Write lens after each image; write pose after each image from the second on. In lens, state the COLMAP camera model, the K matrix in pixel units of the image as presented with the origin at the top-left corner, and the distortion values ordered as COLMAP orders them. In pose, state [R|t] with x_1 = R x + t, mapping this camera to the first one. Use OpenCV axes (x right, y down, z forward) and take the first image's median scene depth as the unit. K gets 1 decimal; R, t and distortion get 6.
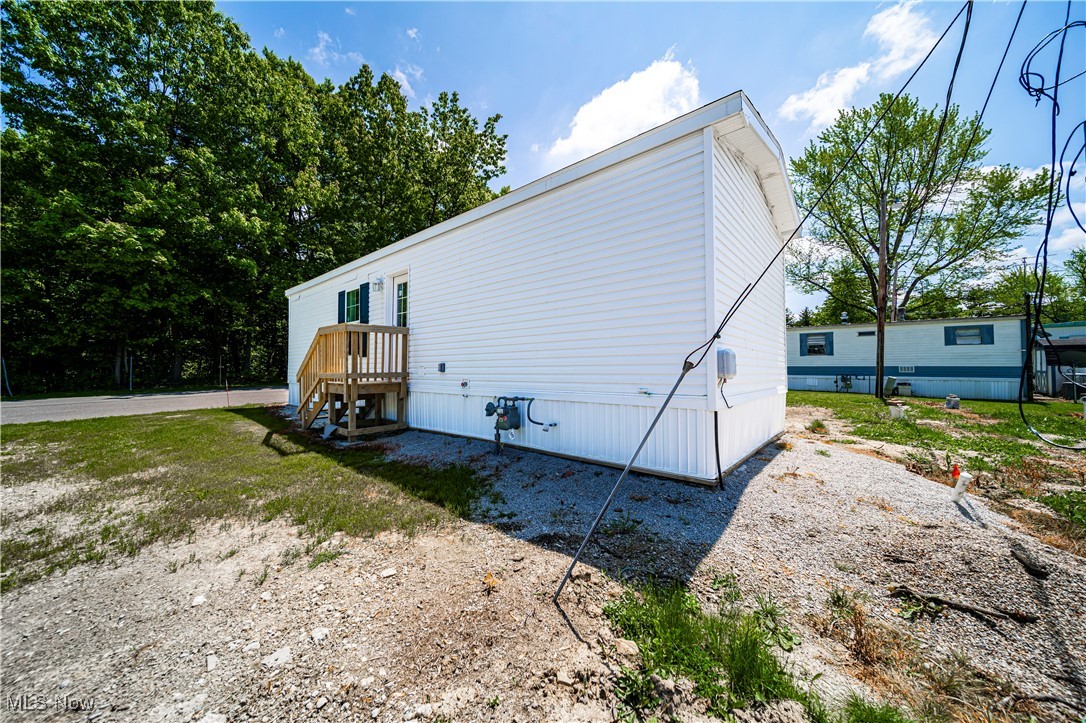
lens RADIAL K [[372.0, 0, 538.5], [0, 372.0, 357.1], [0, 0, 1]] dist [0.000349, -0.000045]
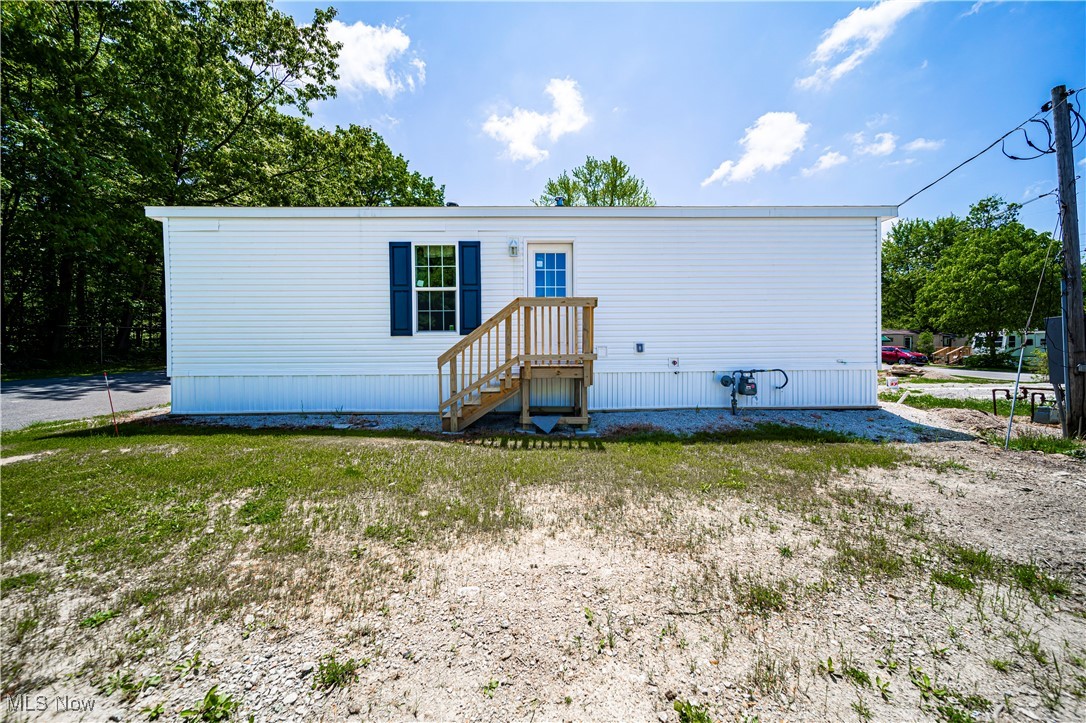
lens RADIAL K [[372.0, 0, 538.5], [0, 372.0, 357.1], [0, 0, 1]] dist [0.000349, -0.000045]
pose [[0.734161, -0.019320, 0.678700, -1.188457], [-0.018757, 0.998636, 0.048718, 0.009314], [-0.678716, -0.048497, 0.732798, 0.432595]]
